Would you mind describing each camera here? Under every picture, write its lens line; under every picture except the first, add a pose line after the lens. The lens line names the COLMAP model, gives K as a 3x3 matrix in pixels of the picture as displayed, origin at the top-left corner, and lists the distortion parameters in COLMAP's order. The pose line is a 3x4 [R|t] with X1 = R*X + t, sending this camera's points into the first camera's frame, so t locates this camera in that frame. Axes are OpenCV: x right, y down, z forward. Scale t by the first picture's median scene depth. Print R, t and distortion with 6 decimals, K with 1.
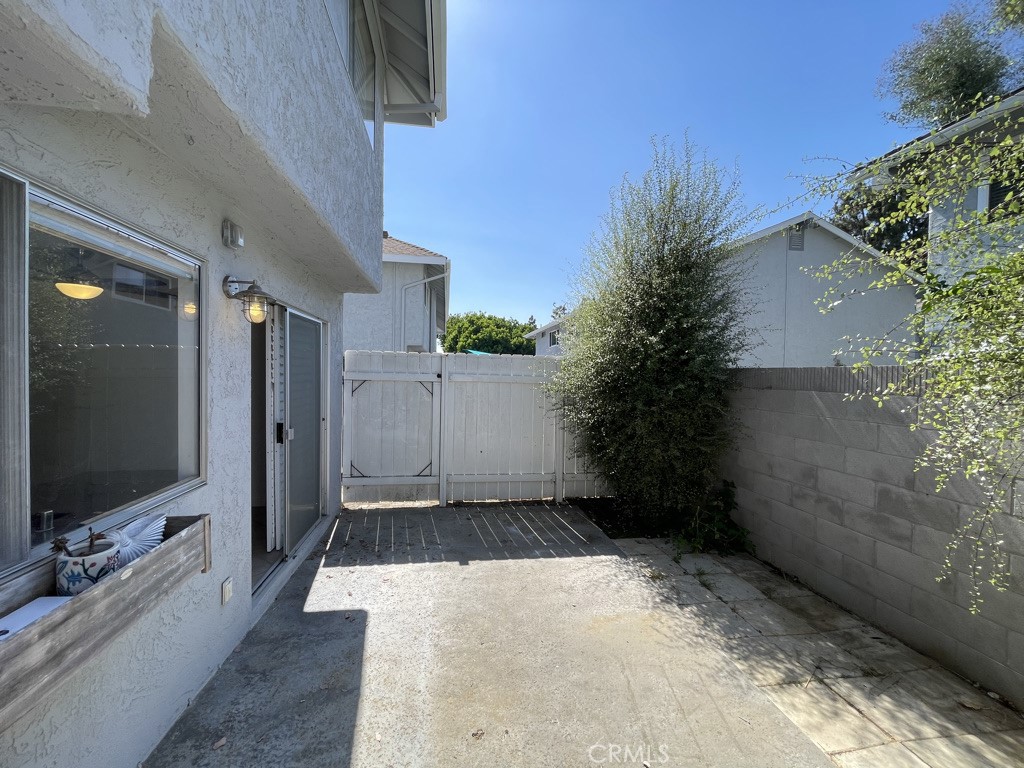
lens RADIAL K [[415.8, 0, 505.0], [0, 415.8, 384.7], [0, 0, 1]] dist [-0.001570, 0.000035]
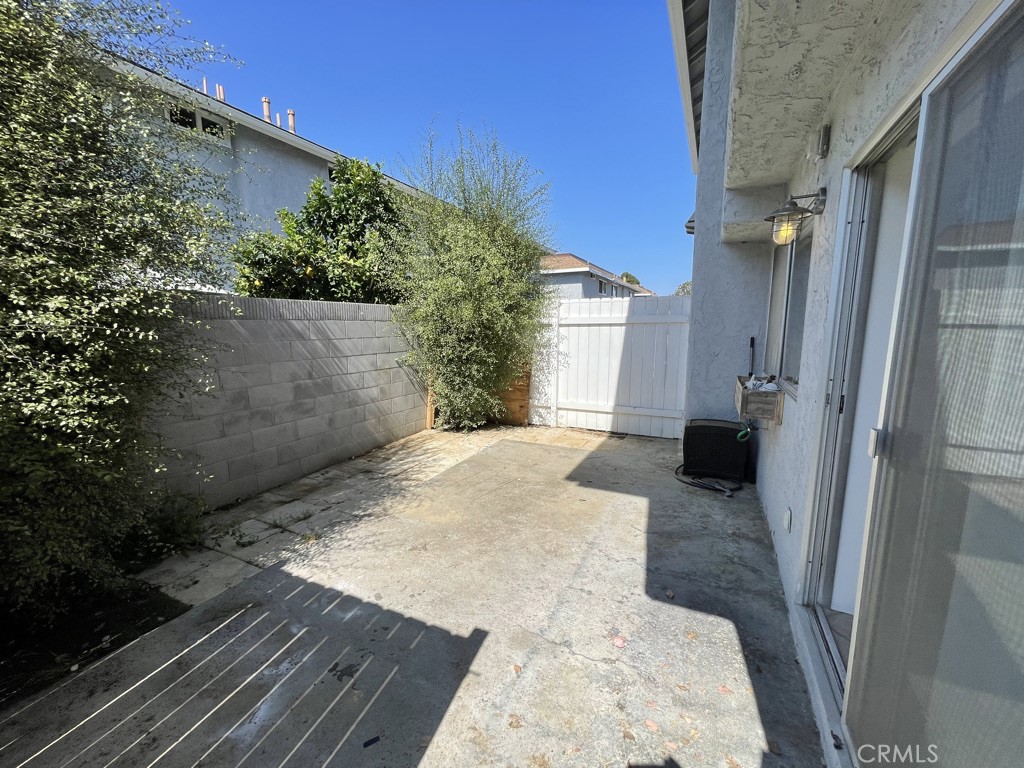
lens RADIAL K [[411.5, 0, 506.4], [0, 411.5, 384.7], [0, 0, 1]] dist [-0.002770, 0.000295]
pose [[-0.821127, -0.097330, 0.562385, -0.416187], [0.004577, 0.984198, 0.177014, -0.003406], [-0.570727, 0.147925, -0.807706, 1.401809]]
